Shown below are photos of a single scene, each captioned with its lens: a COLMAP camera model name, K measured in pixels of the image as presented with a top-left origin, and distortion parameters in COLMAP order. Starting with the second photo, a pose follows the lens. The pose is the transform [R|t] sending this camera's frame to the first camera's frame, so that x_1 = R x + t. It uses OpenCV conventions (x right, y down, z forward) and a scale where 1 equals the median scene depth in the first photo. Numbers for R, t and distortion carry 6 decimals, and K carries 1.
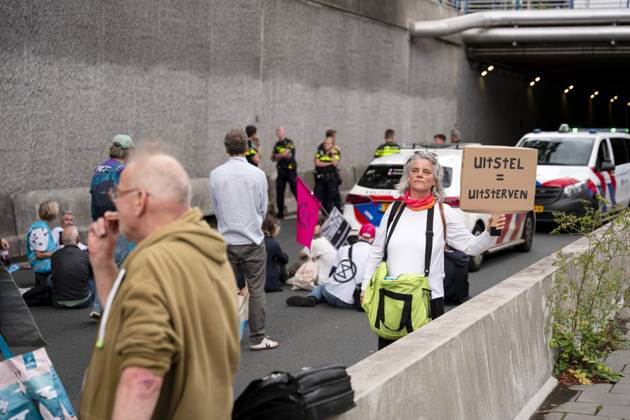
lens RADIAL K [[1142.5, 0, 315.0], [0, 1142.5, 210.0], [0, 0, 1]] dist [0.142885, -0.204773]
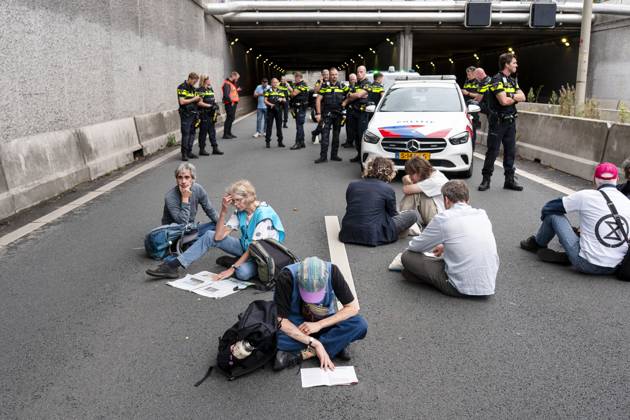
lens RADIAL K [[604.9, 0, 315.0], [0, 604.9, 210.0], [0, 0, 1]] dist [0.004648, -0.059517]
pose [[0.919086, -0.102538, 0.380482, -0.166348], [0.051344, 0.988482, 0.142365, -0.013268], [-0.390698, -0.111310, 0.913764, 0.362222]]
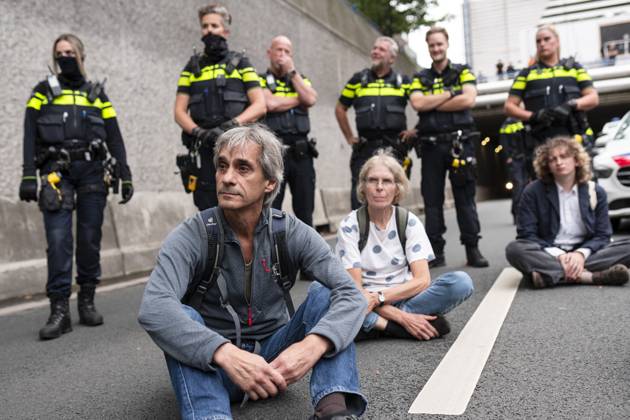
lens RADIAL K [[604.9, 0, 315.0], [0, 604.9, 210.0], [0, 0, 1]] dist [0.004648, -0.059517]
pose [[0.995842, -0.091057, -0.002810, -0.096507], [0.090685, 0.993770, -0.064788, 0.026143], [0.008692, 0.064264, 0.997895, 0.457465]]
